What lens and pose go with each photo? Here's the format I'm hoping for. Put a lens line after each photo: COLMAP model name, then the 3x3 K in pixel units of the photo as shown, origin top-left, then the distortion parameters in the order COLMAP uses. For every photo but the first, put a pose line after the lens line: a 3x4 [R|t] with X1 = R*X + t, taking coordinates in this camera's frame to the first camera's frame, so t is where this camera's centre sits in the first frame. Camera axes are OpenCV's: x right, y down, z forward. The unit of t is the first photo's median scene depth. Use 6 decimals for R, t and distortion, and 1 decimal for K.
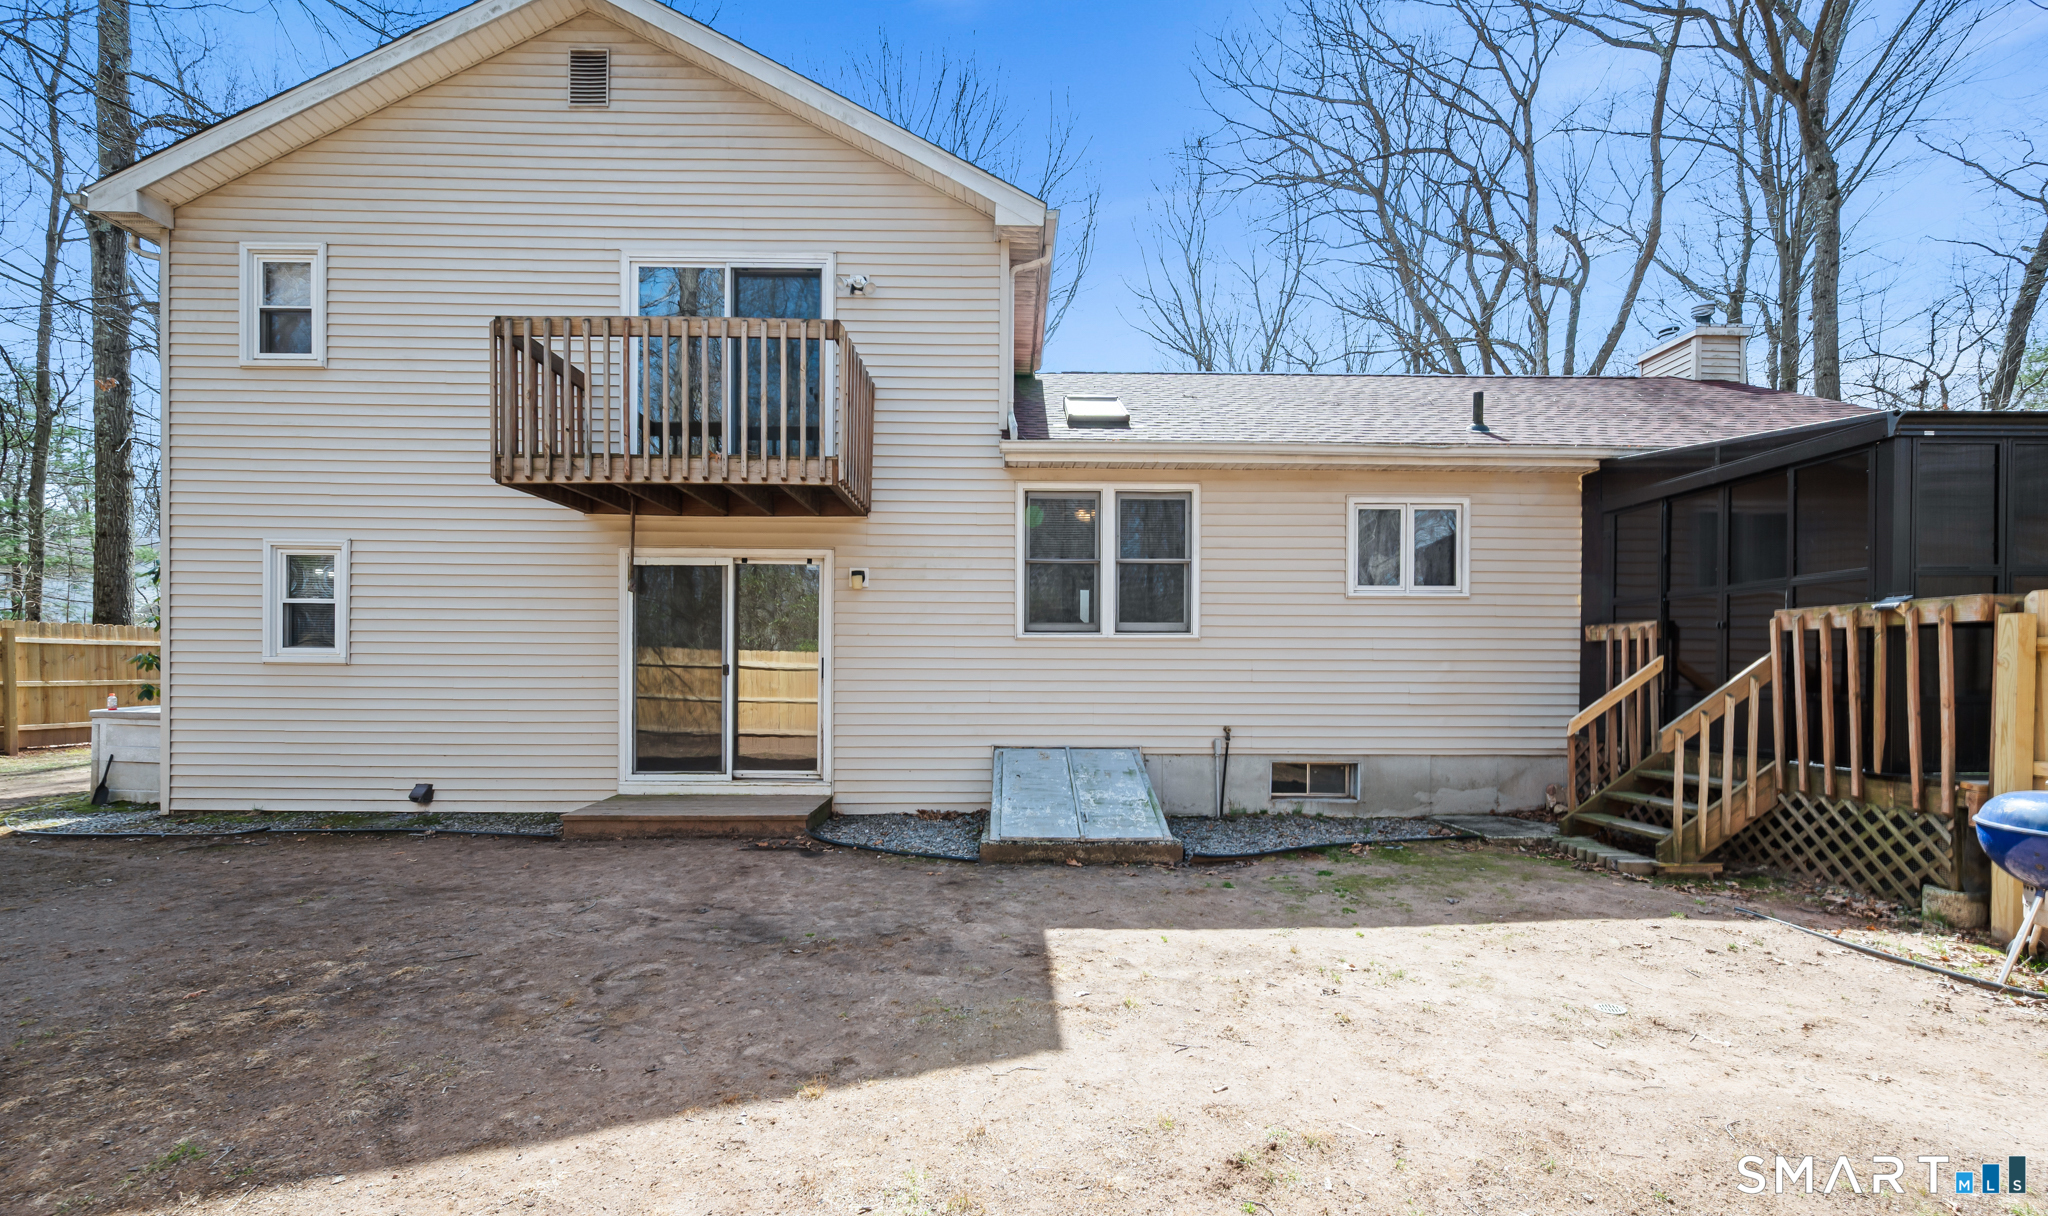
lens RADIAL K [[826.5, 0, 1023.9], [0, 826.5, 679.1], [0, 0, 1]] dist [-0.000414, -0.000150]
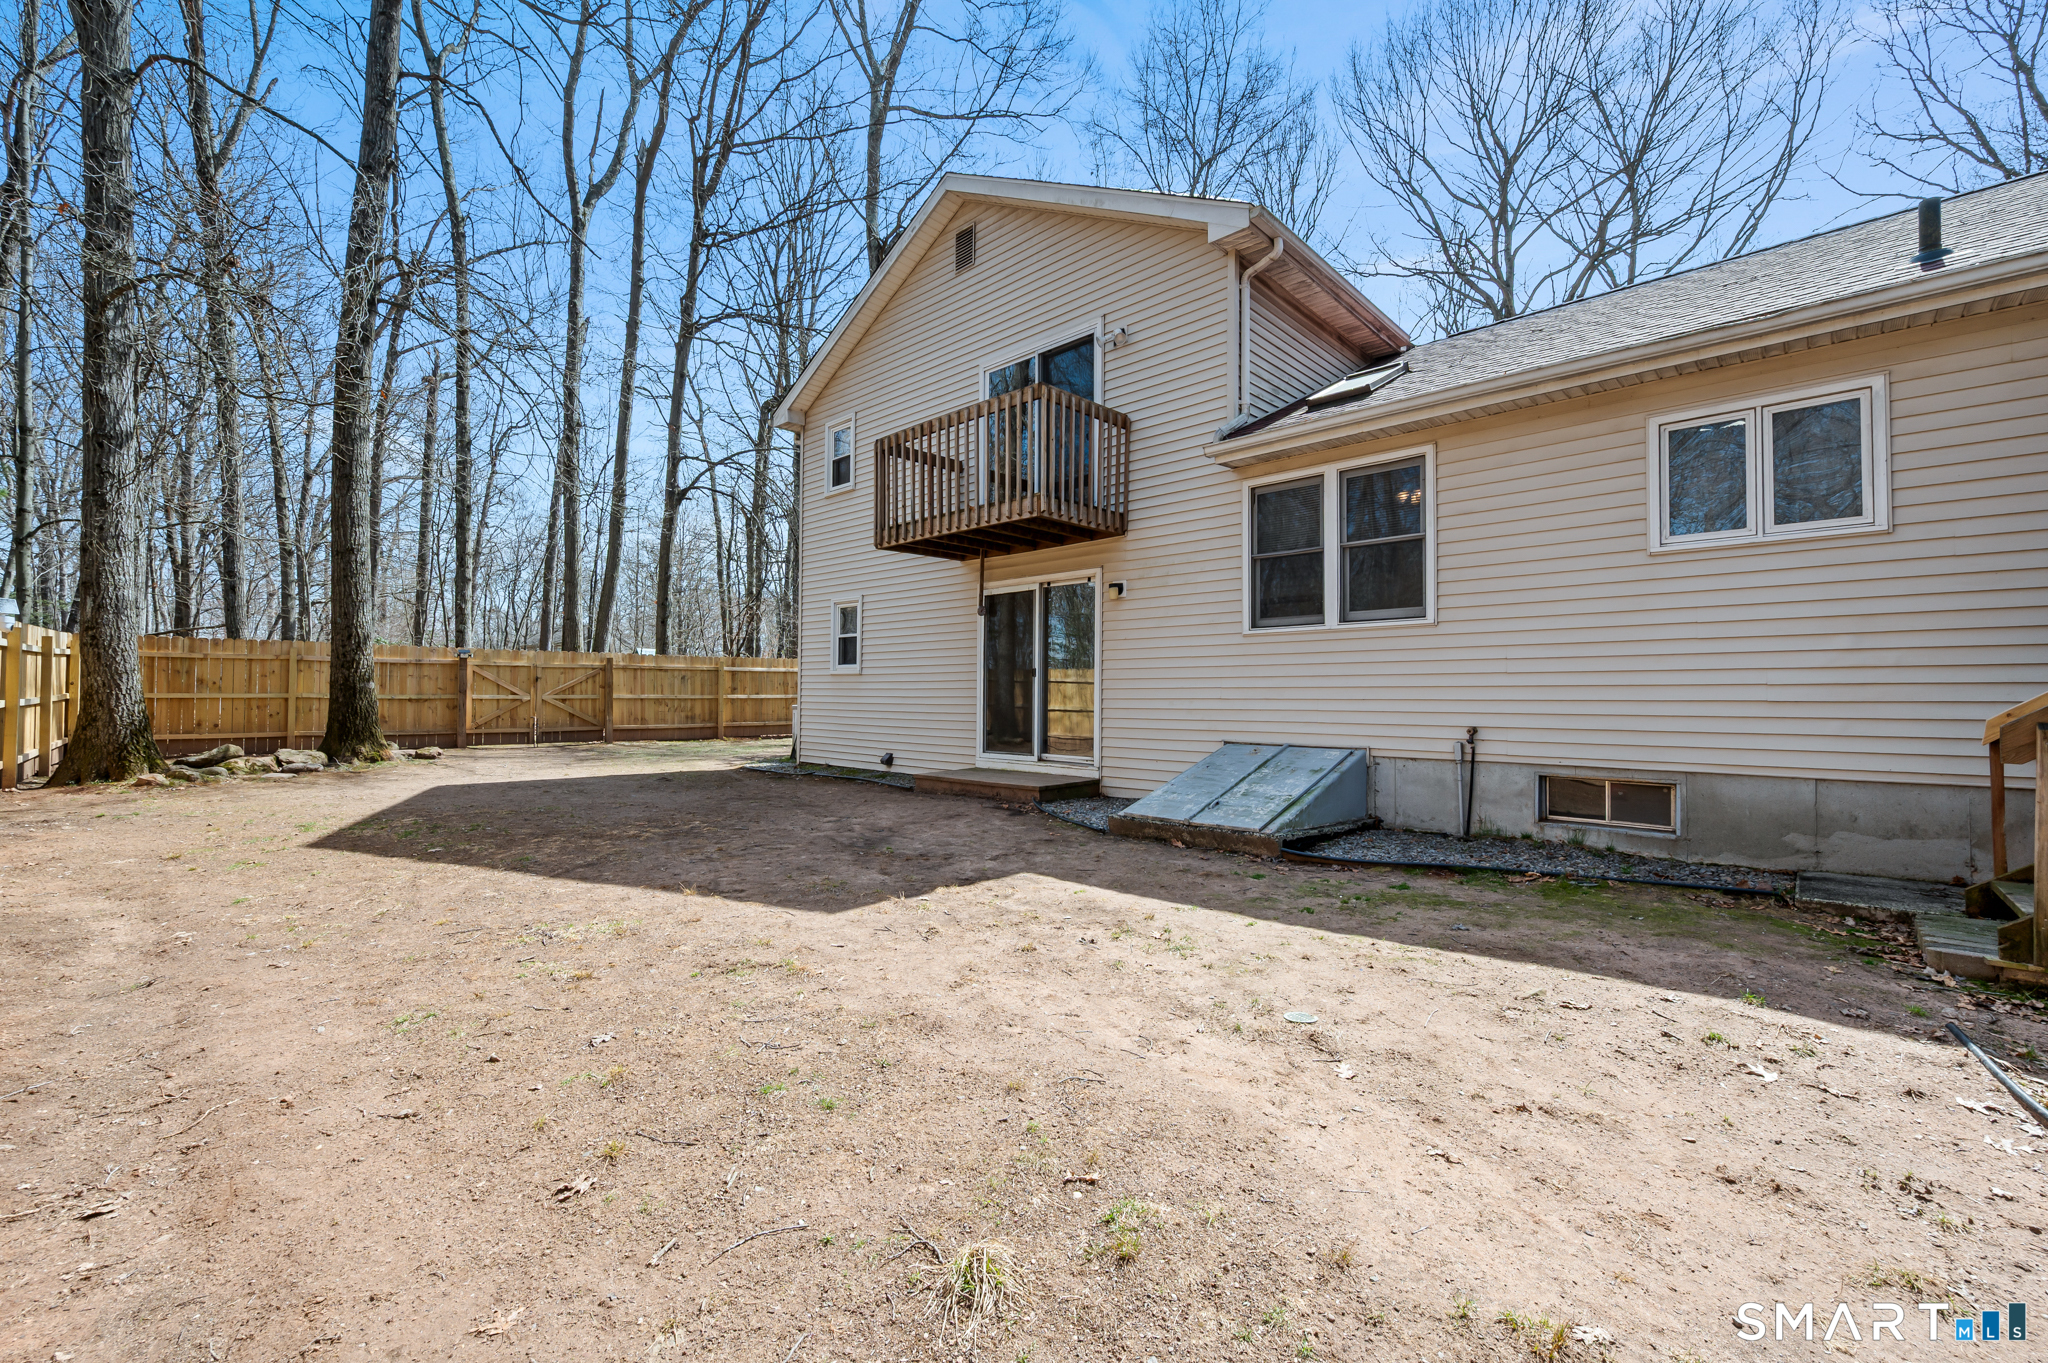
lens RADIAL K [[832.9, 0, 1024.0], [0, 832.9, 681.5], [0, 0, 1]] dist [-0.000729, 0.000016]
pose [[0.713079, -0.014965, -0.700924, 0.512970], [-0.007960, 0.999535, -0.029439, 0.039845], [0.701039, 0.026571, 0.712628, 0.089840]]
